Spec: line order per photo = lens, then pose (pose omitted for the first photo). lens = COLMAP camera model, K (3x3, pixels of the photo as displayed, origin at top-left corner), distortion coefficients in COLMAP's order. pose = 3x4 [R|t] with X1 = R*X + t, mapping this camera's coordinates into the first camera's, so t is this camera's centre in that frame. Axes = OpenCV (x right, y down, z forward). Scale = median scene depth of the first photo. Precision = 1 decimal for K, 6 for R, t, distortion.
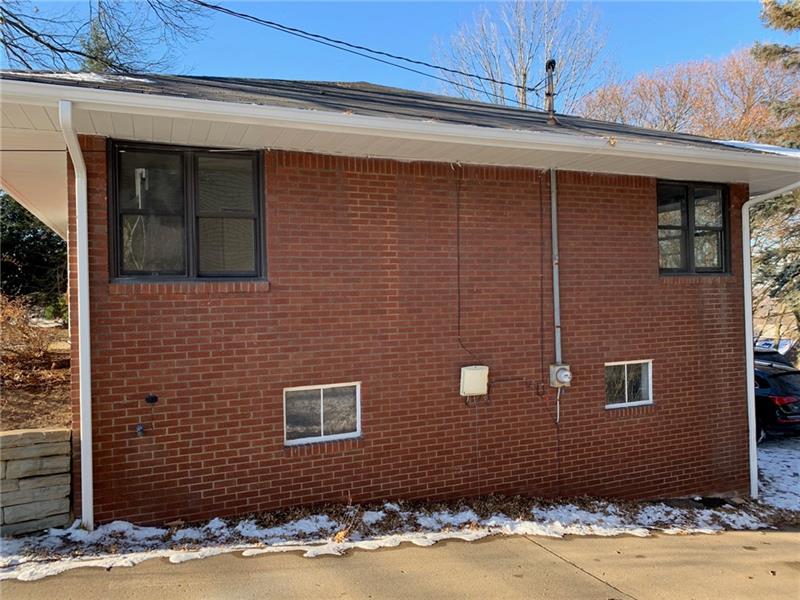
lens RADIAL K [[608.7, 0, 398.1], [0, 608.7, 295.1], [0, 0, 1]] dist [0.032713, -0.039886]
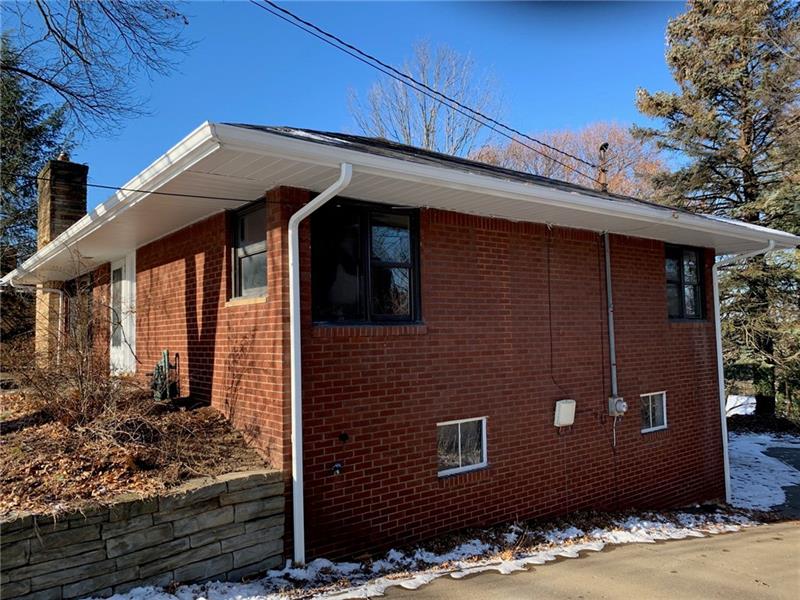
lens RADIAL K [[608.7, 0, 406.0], [0, 608.7, 296.1], [0, 0, 1]] dist [0.032713, -0.039886]
pose [[0.964327, 0.018429, 0.264071, -0.511494], [-0.001642, 0.997971, -0.063650, -0.004815], [-0.264708, 0.060946, 0.962401, -0.046028]]
